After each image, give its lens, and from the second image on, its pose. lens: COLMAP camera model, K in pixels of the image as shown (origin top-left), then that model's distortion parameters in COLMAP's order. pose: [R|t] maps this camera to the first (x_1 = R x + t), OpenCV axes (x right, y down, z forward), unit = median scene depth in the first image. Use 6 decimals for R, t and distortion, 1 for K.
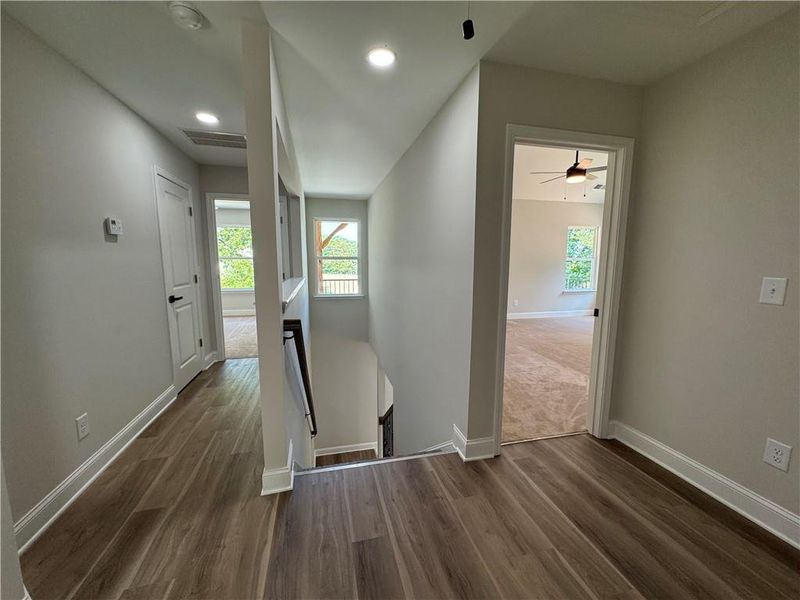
lens RADIAL K [[323.5, 0, 400.0], [0, 323.5, 300.0], [0, 0, 1]] dist [0.002446, 0.000088]
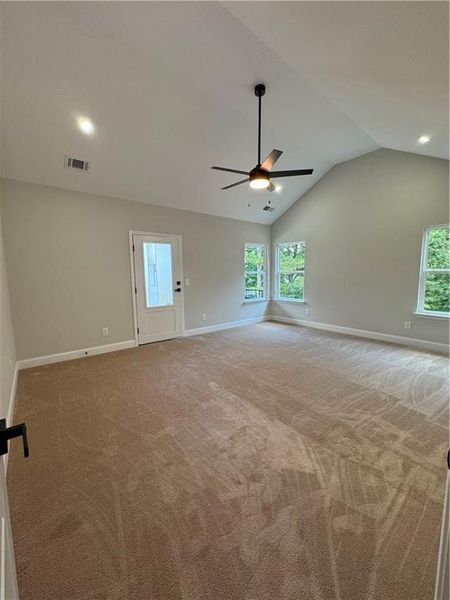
lens RADIAL K [[242.6, 0, 225.0], [0, 242.6, 300.0], [0, 0, 1]] dist [0.002446, 0.000088]
pose [[0.905701, -0.057125, 0.420050, 0.180179], [0.061558, 0.998099, 0.003008, -0.070255], [-0.419423, 0.023133, 0.907496, 0.496646]]
